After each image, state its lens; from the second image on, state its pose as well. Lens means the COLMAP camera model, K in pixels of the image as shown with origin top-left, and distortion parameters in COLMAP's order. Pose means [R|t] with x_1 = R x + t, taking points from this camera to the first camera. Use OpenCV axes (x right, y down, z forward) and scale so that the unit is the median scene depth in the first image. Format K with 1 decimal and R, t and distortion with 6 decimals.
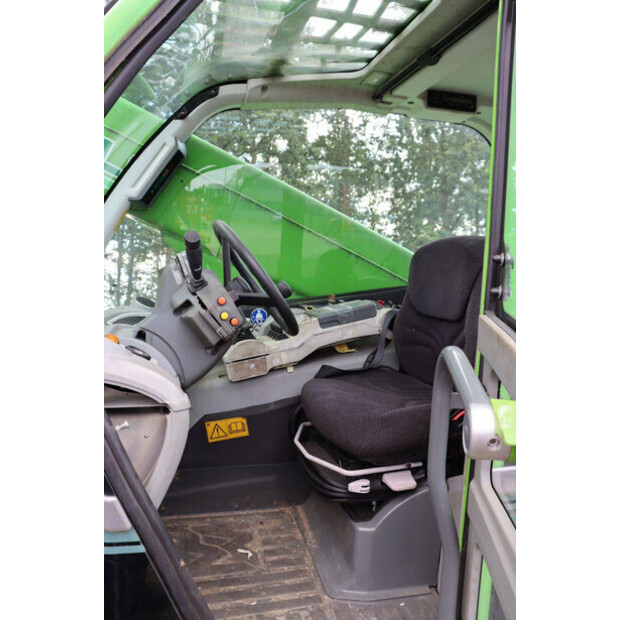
lens RADIAL K [[776.3, 0, 310.0], [0, 776.3, 310.0], [0, 0, 1]] dist [0.023098, 0.045315]
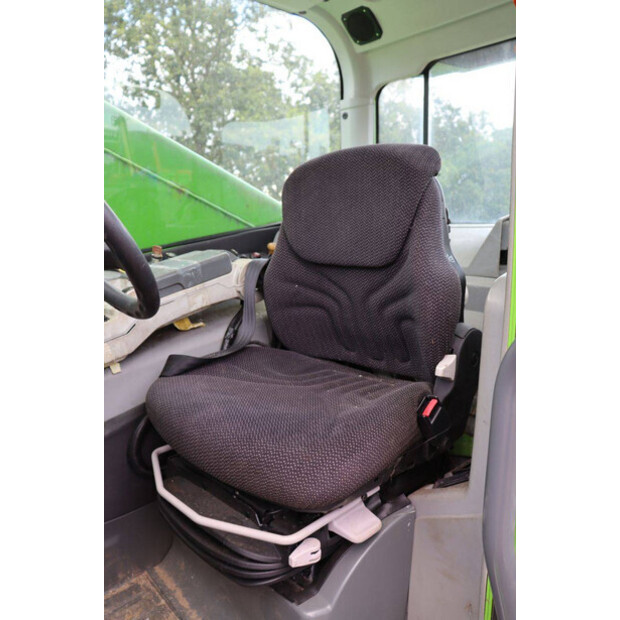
lens RADIAL K [[557.4, 0, 309.8], [0, 557.4, 316.8], [0, 0, 1]] dist [-0.158537, 0.212046]
pose [[0.872224, -0.123802, 0.473179, -0.092040], [0.080088, 0.990528, 0.111532, -0.001803], [-0.482505, -0.059385, 0.873878, 0.534495]]
